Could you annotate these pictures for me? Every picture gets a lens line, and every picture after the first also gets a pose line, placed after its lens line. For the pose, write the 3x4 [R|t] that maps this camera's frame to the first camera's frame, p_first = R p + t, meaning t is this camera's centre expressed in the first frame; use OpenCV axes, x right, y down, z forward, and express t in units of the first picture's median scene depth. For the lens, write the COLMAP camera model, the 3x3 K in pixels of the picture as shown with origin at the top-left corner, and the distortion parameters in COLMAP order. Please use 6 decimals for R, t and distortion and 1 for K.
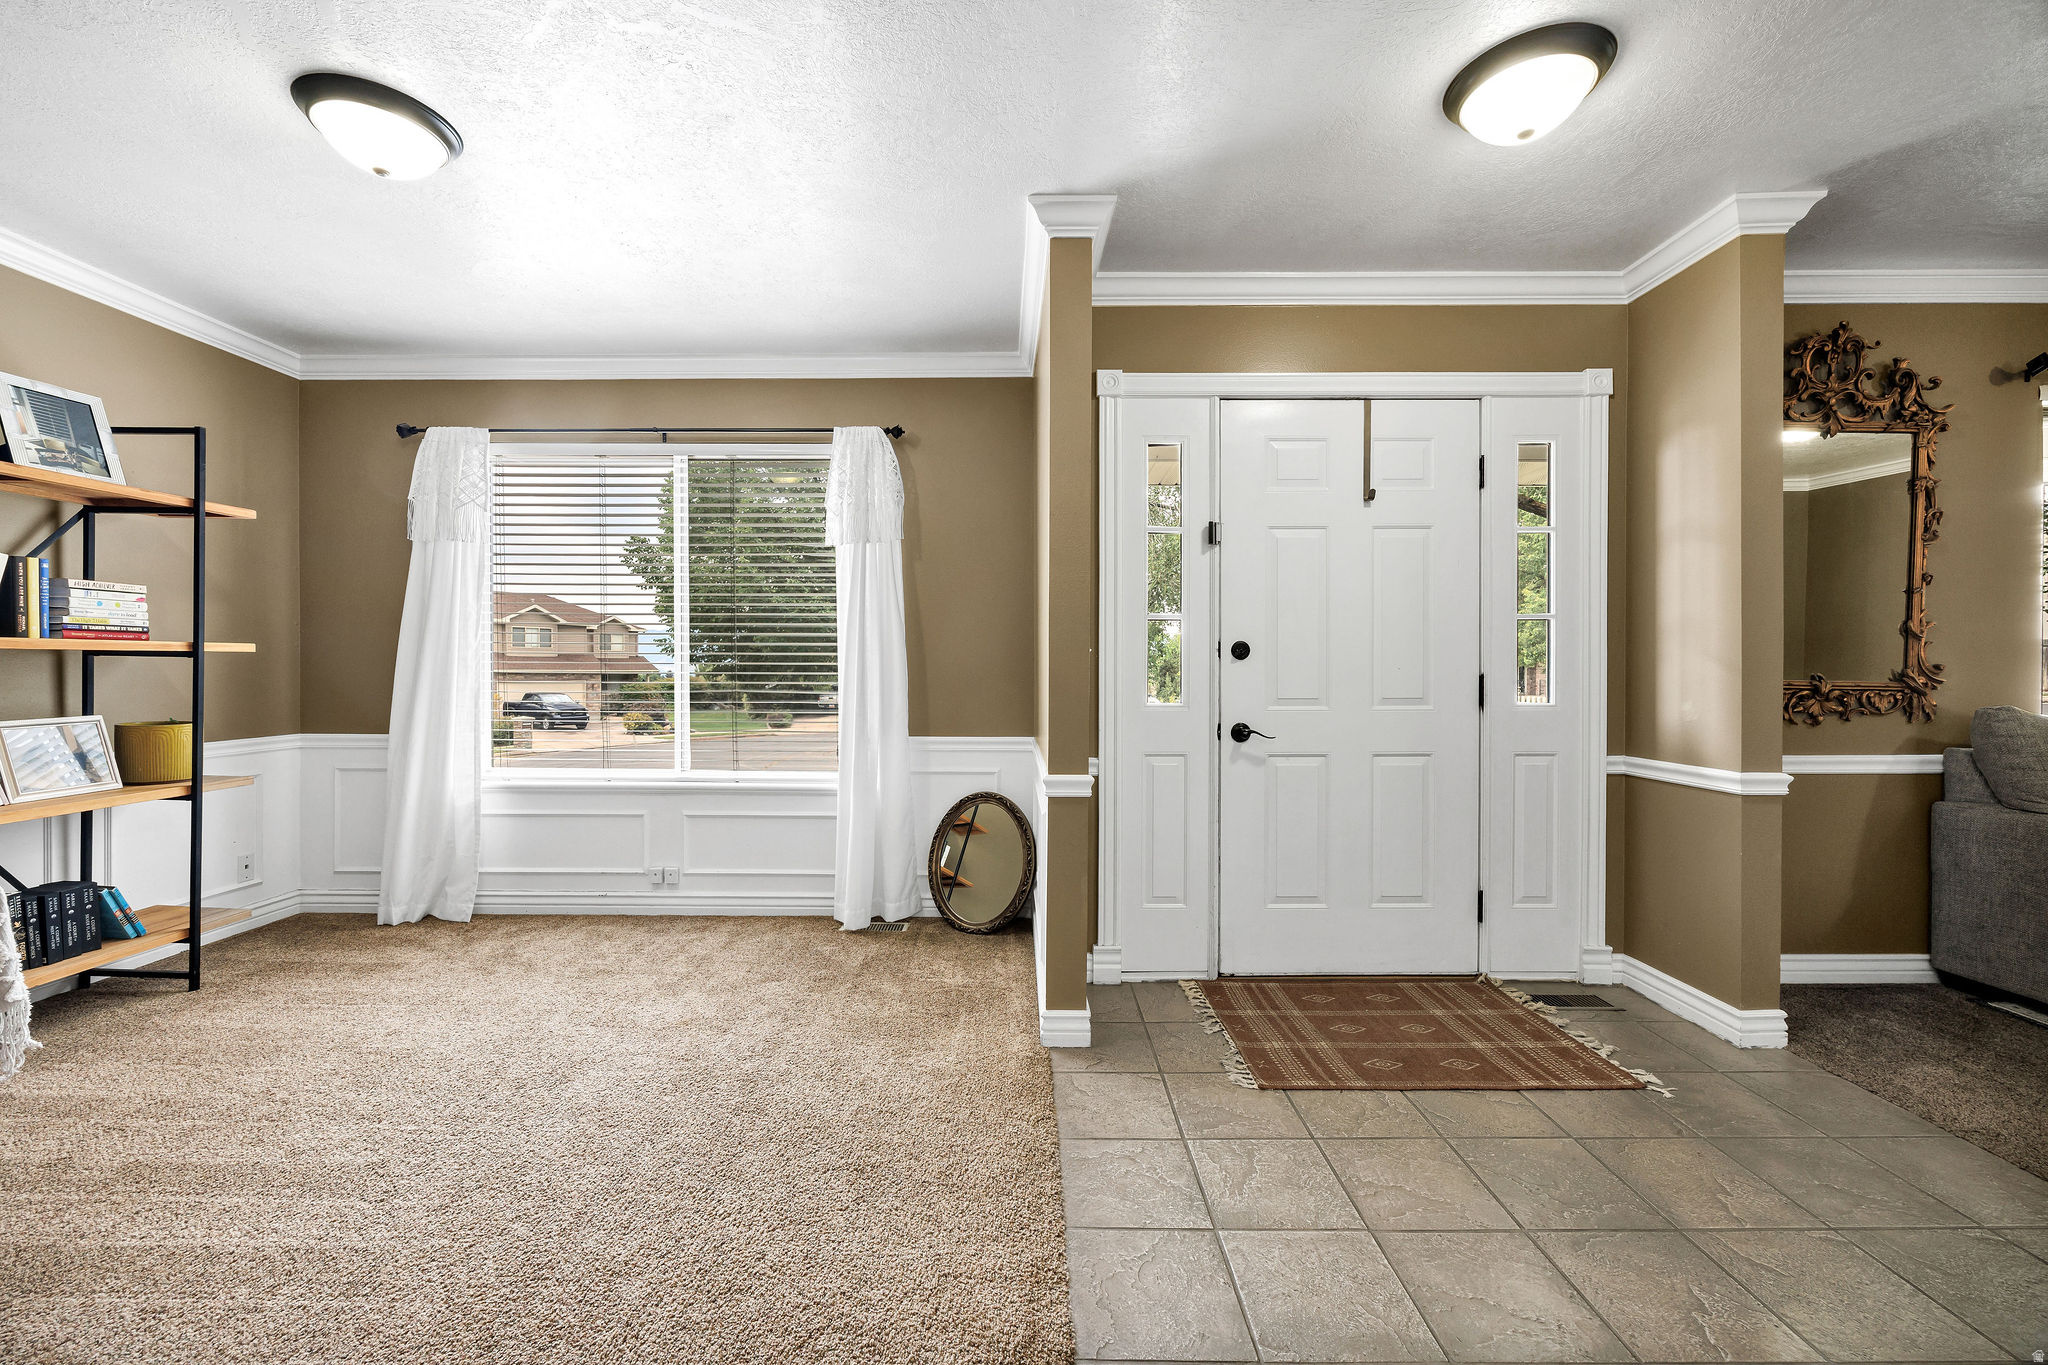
lens RADIAL K [[806.1, 0, 1014.8], [0, 806.1, 672.6], [0, 0, 1]] dist [0.000888, 0.000359]
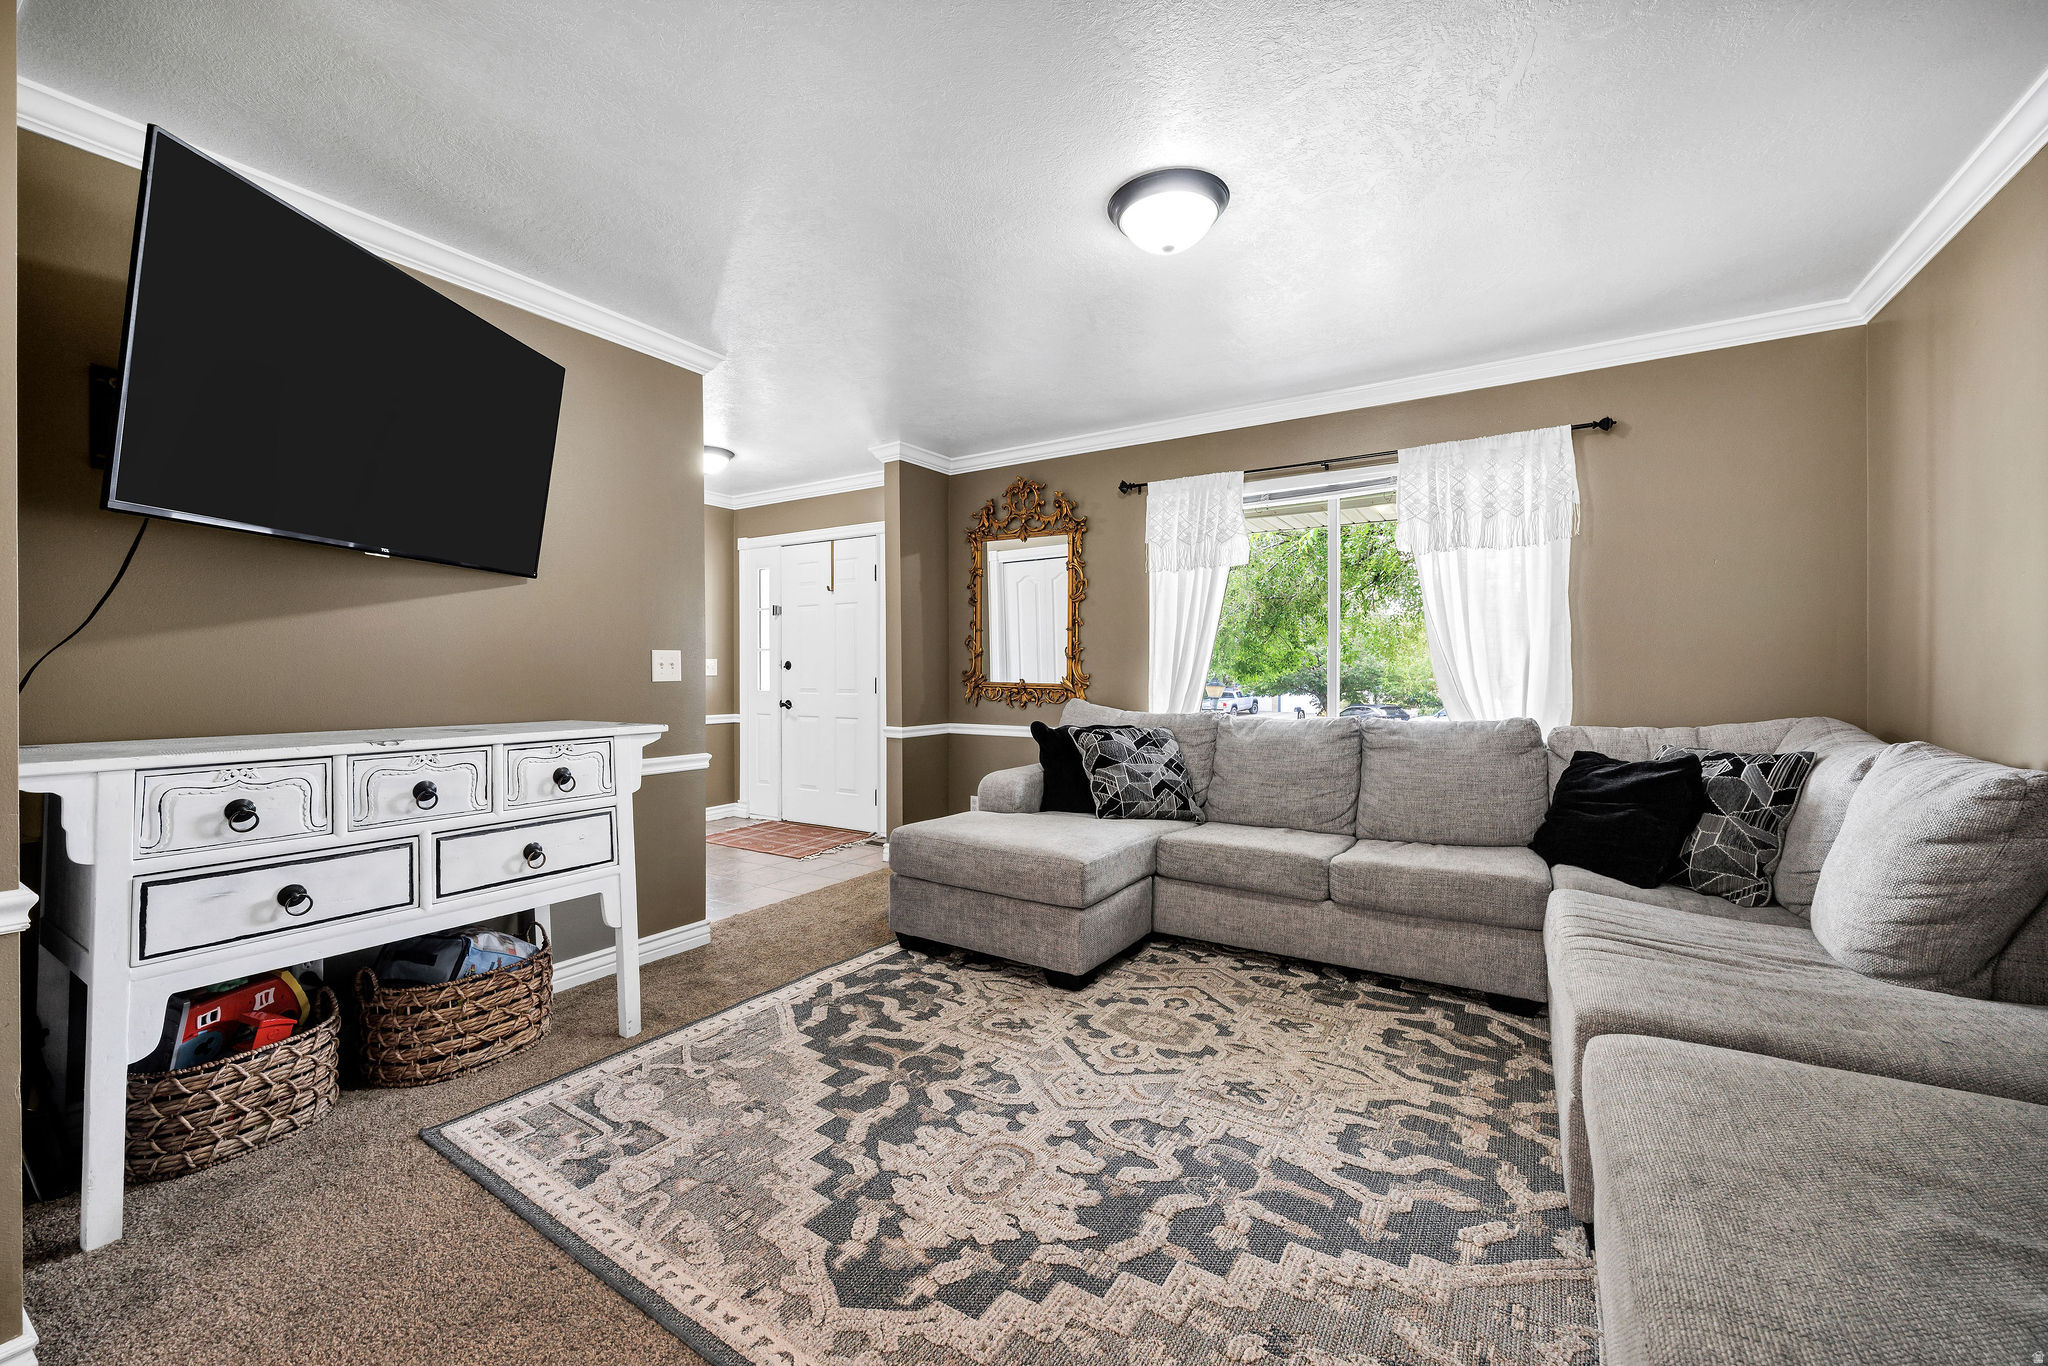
lens RADIAL K [[806.1, 0, 1014.8], [0, 806.1, 673.1], [0, 0, 1]] dist [0.000888, 0.000359]
pose [[0.855285, 0.002001, -0.518153, 1.872703], [-0.001595, 0.999998, 0.001228, -0.011254], [0.518155, -0.000224, 0.855287, -0.488161]]
